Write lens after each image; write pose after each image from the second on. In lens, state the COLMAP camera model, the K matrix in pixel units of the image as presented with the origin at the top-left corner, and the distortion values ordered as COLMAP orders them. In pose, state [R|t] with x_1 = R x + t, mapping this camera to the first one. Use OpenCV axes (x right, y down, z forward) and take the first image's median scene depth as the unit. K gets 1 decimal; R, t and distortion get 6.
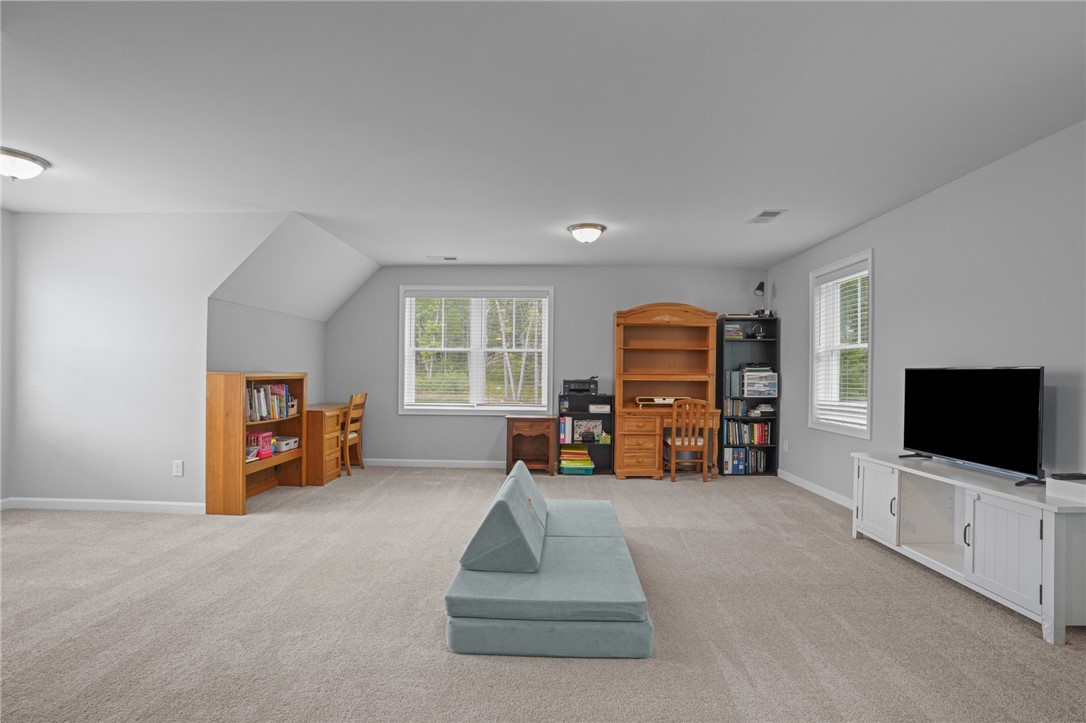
lens RADIAL K [[513.6, 0, 538.2], [0, 513.6, 372.2], [0, 0, 1]] dist [-0.076898, 0.028969]
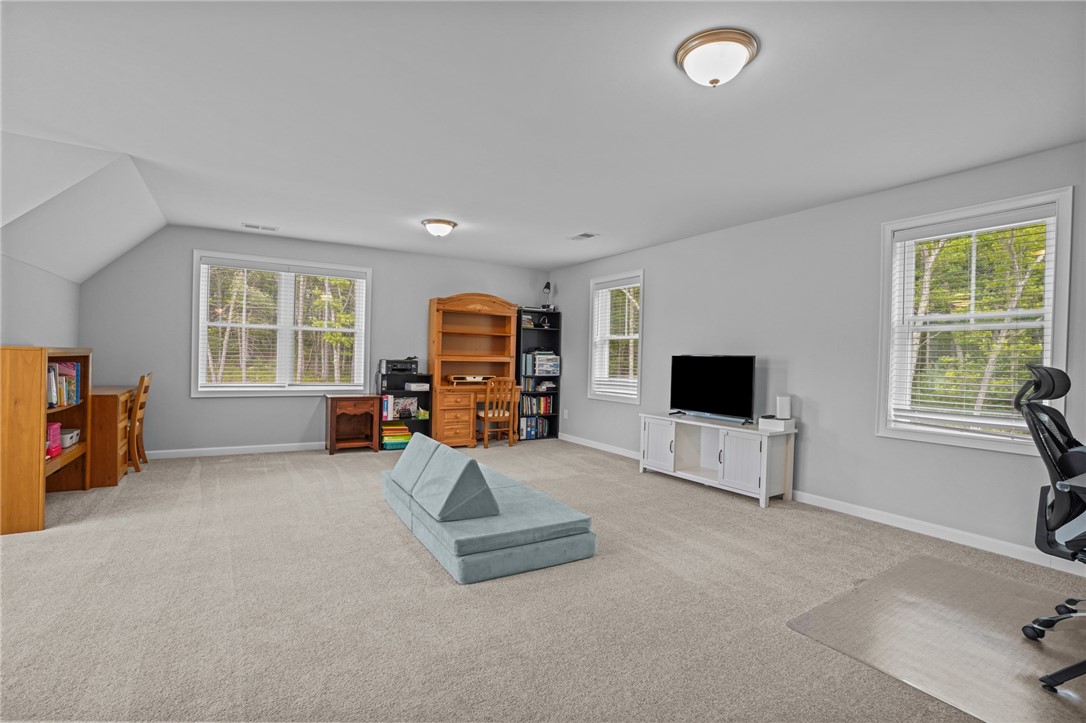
lens RADIAL K [[513.6, 0, 538.2], [0, 513.6, 372.2], [0, 0, 1]] dist [-0.076898, 0.028969]
pose [[0.838848, -0.002806, 0.544359, -0.266187], [-0.017703, 0.999317, 0.032431, 0.000866], [-0.544078, -0.036842, 0.838225, -0.041125]]
